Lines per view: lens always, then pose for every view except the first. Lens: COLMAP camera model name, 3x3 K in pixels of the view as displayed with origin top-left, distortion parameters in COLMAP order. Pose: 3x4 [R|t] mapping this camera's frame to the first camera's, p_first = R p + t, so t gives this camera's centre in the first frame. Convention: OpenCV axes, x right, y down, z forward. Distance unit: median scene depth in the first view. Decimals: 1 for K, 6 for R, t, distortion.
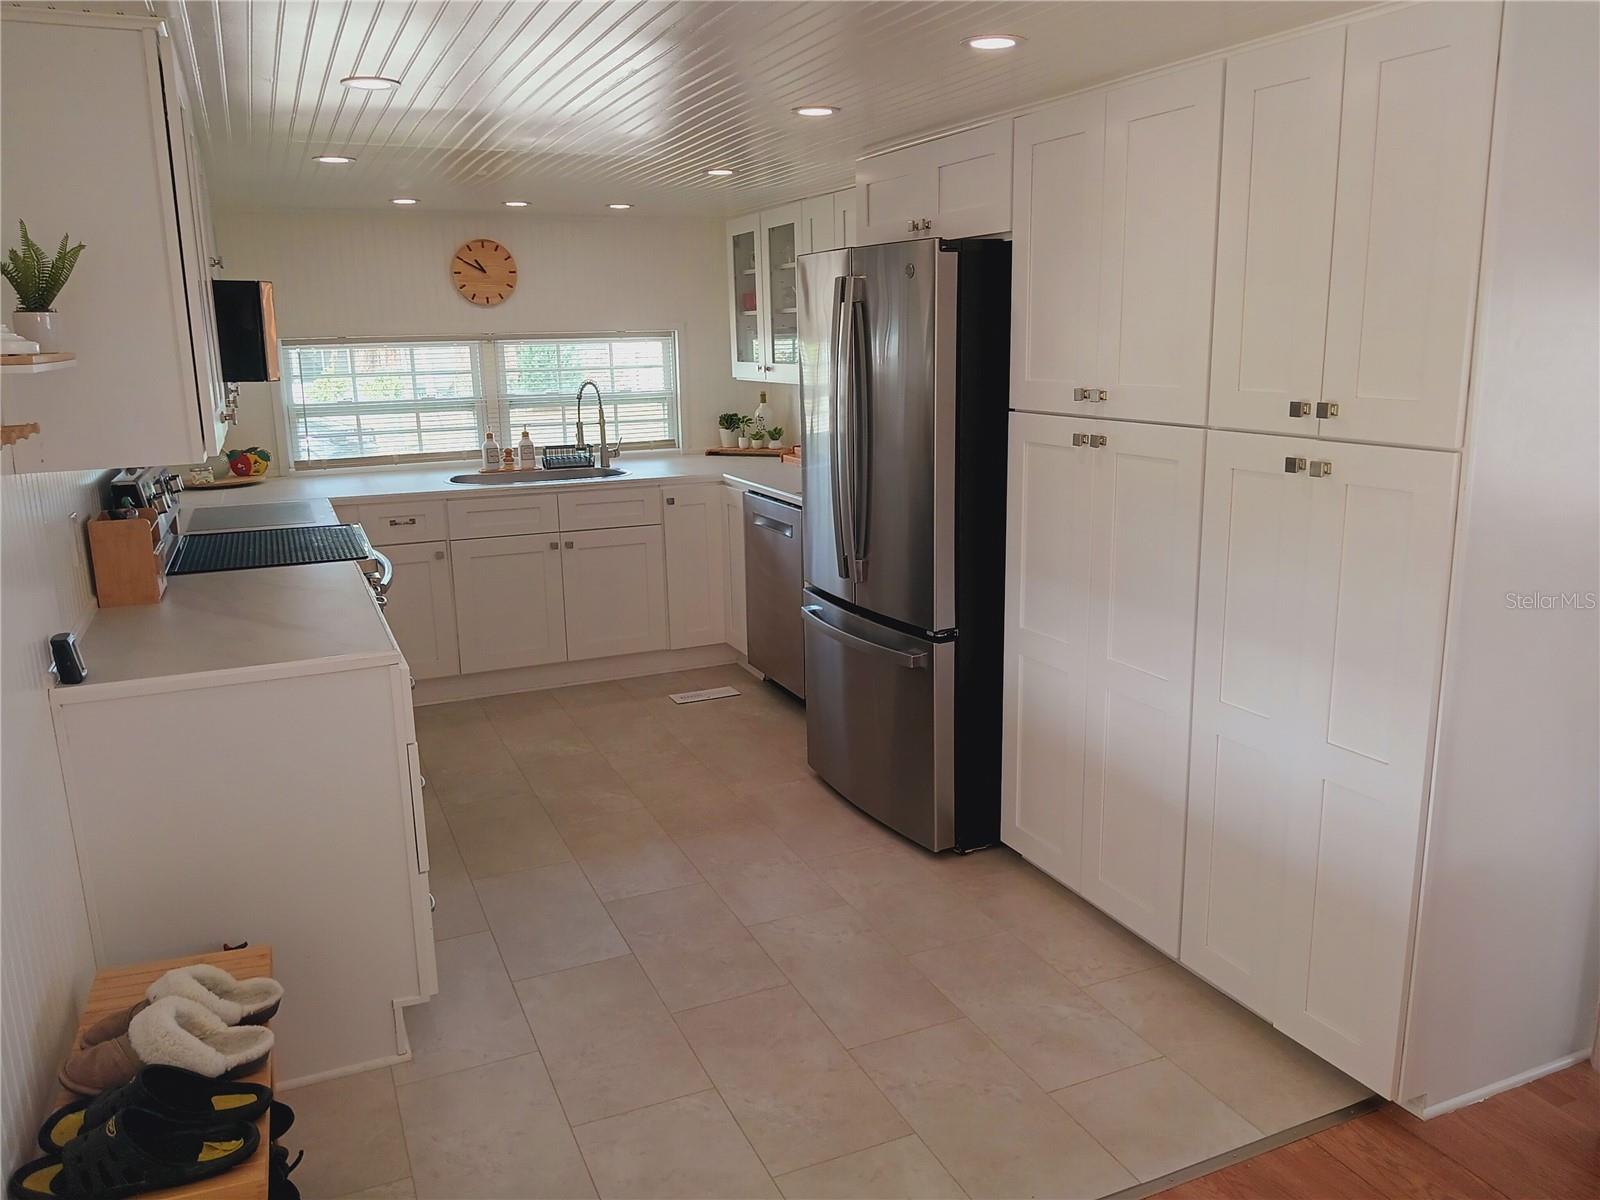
lens RADIAL K [[1191.9, 0, 800.8], [0, 1191.9, 589.4], [0, 0, 1]] dist [0.089485, -0.223763]
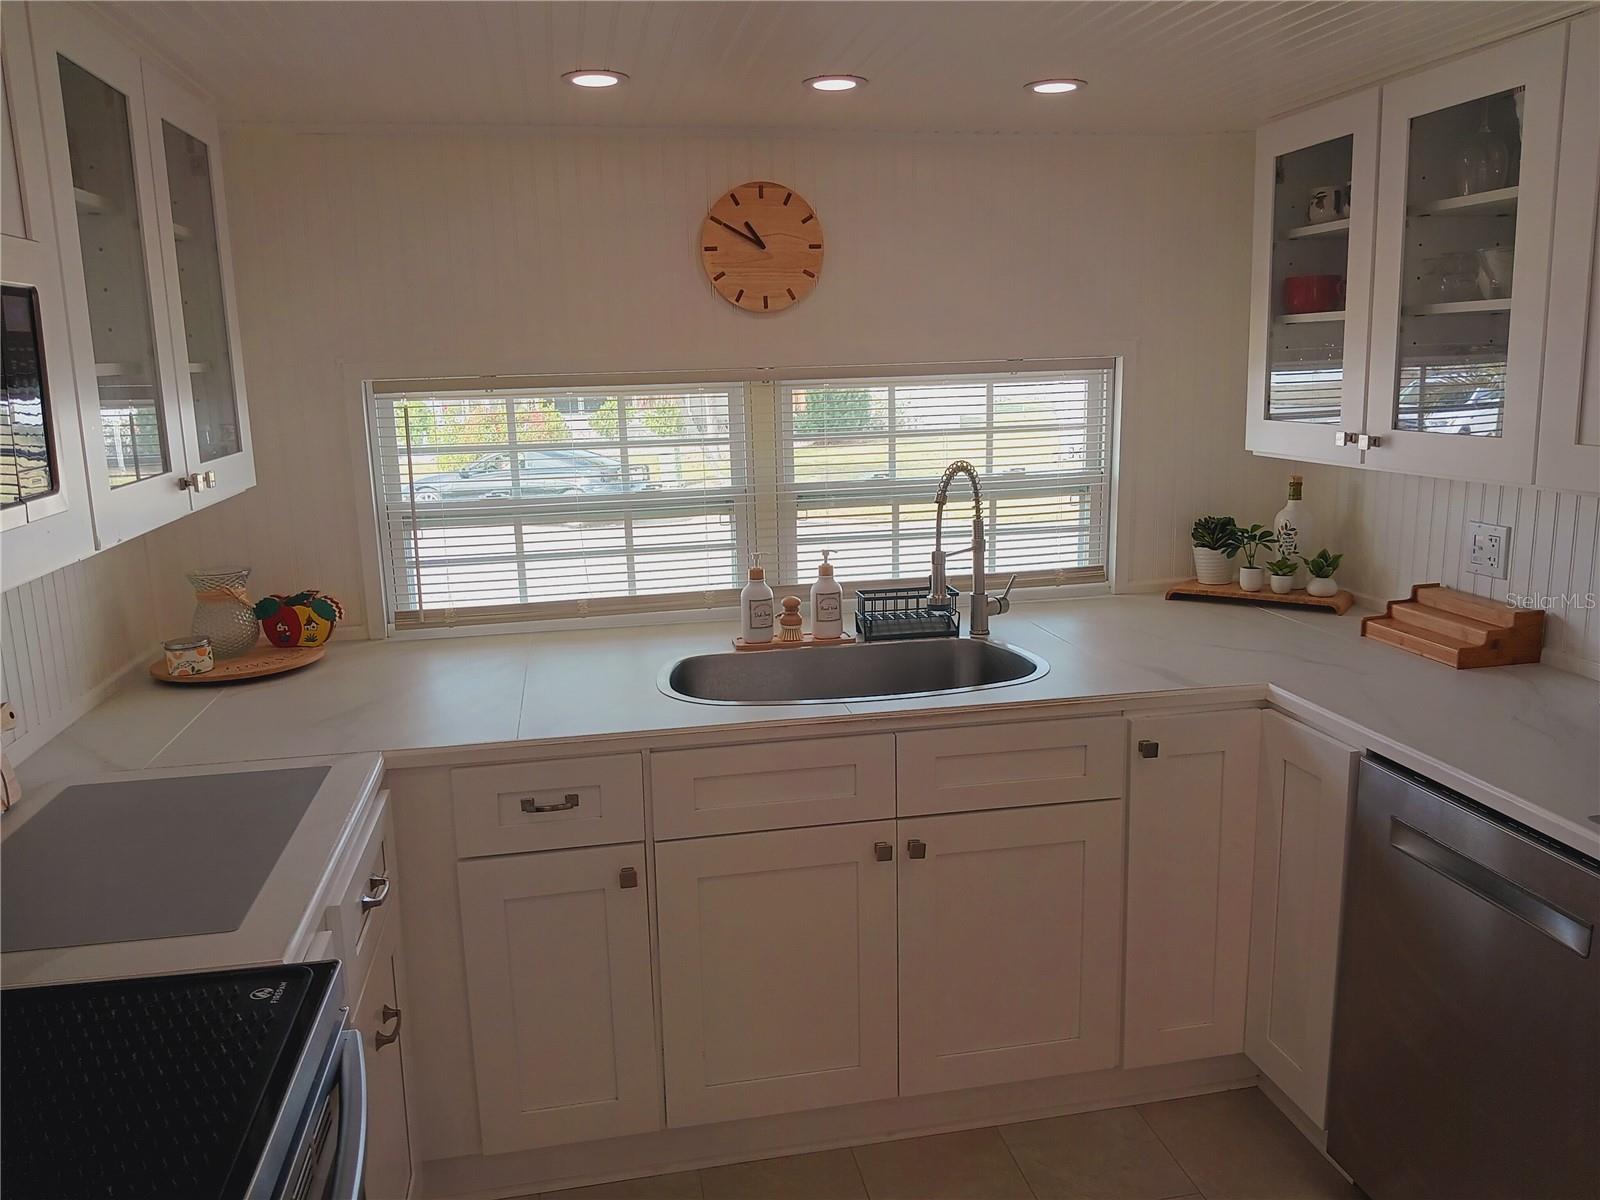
lens RADIAL K [[1191.9, 0, 800.8], [0, 1191.9, 589.4], [0, 0, 1]] dist [0.089485, -0.223763]
pose [[0.973457, 0.037335, -0.225804, -0.126842], [-0.041999, 0.998991, -0.015885, -0.111523], [0.224983, 0.024947, 0.974043, 0.511323]]
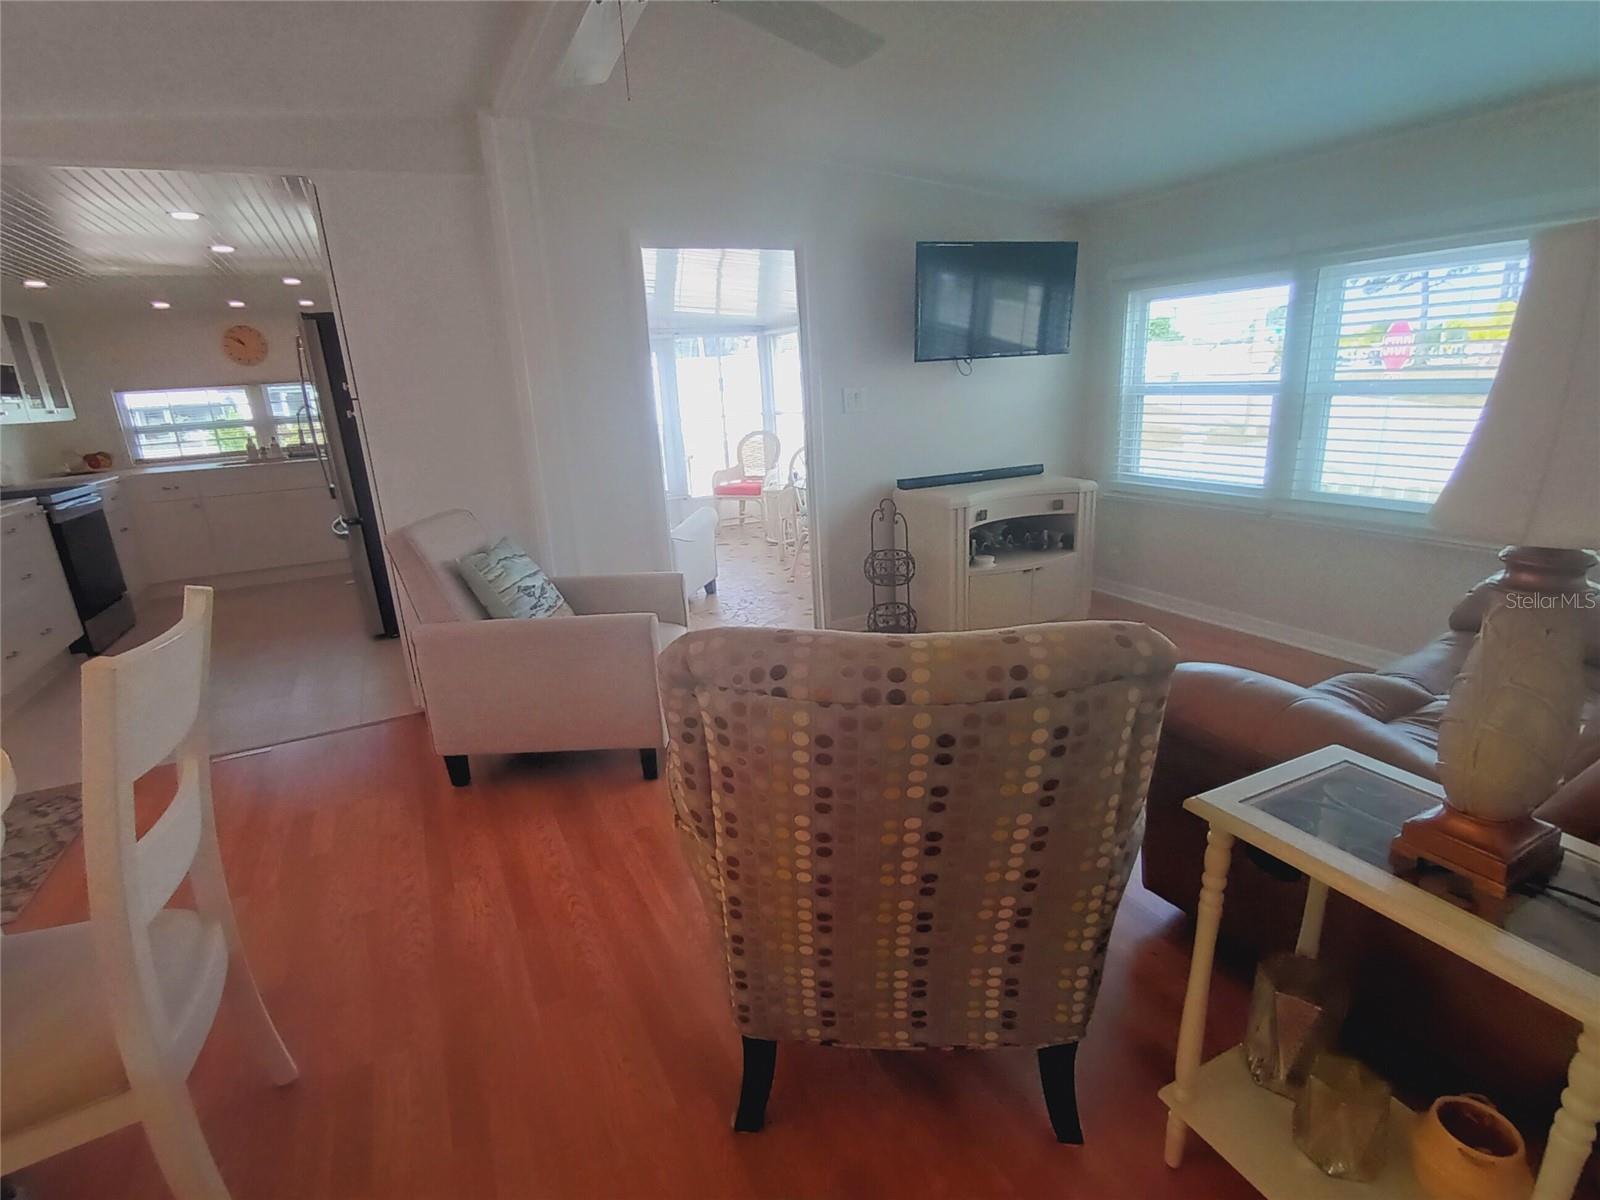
lens RADIAL K [[801.2, 0, 808.7], [0, 801.2, 620.4], [0, 0, 1]] dist [-0.051682, 0.024782]
pose [[0.997681, -0.050213, 0.045946, 0.475621], [0.046775, 0.996230, 0.073067, 0.085917], [-0.049442, -0.070748, 0.996268, -0.189423]]
